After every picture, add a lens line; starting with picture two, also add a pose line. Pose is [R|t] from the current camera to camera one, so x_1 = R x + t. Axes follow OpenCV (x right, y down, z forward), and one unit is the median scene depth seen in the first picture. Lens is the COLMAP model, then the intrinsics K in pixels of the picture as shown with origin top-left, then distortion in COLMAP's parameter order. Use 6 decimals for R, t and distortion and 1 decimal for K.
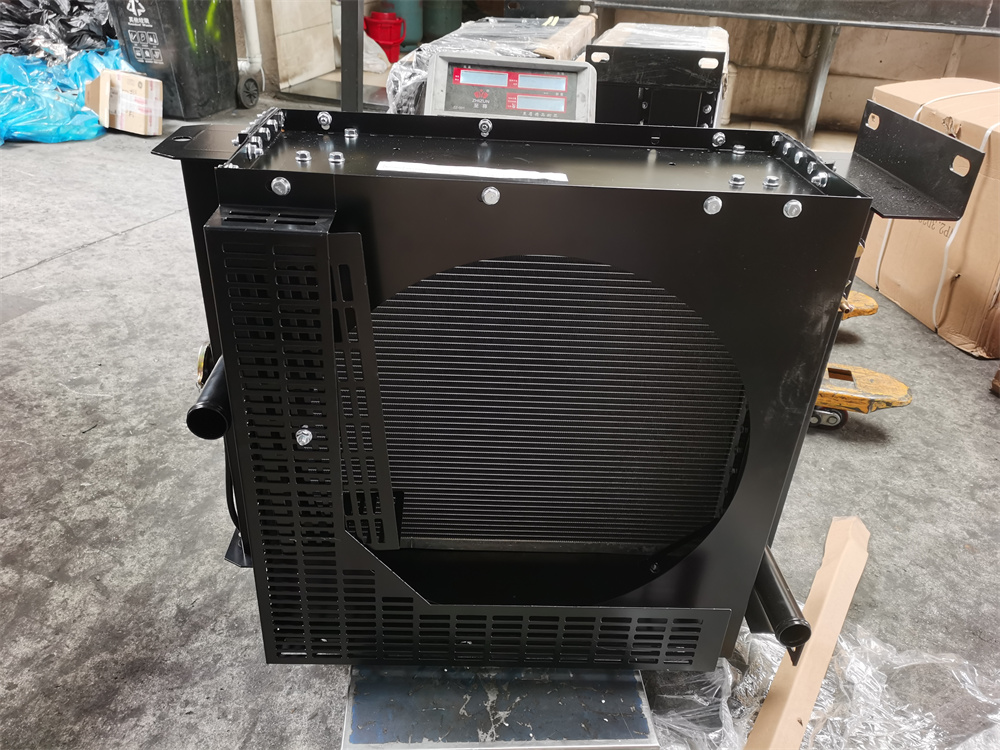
lens RADIAL K [[770.4, 0, 496.5], [0, 770.4, 377.1], [0, 0, 1]] dist [0.017674, -0.004333]
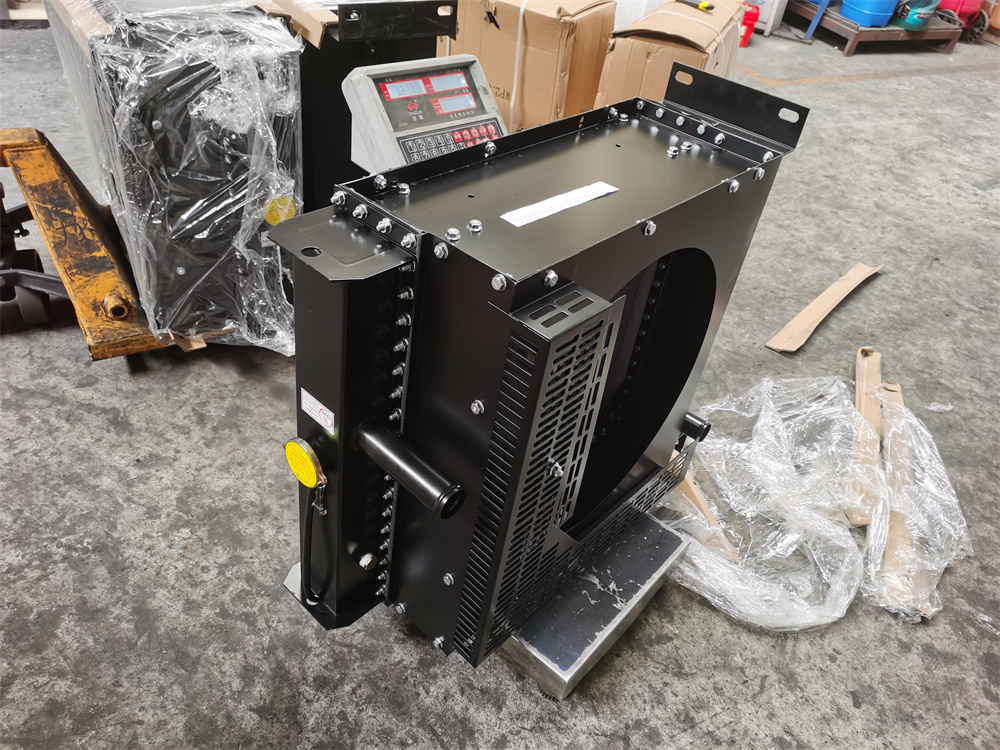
lens RADIAL K [[770.4, 0, 496.5], [0, 770.4, 377.1], [0, 0, 1]] dist [0.017674, -0.004333]
pose [[0.696171, -0.412466, 0.587552, -0.634766], [0.285786, 0.910045, 0.300239, -0.287093], [-0.658538, -0.041103, 0.751424, 0.126334]]
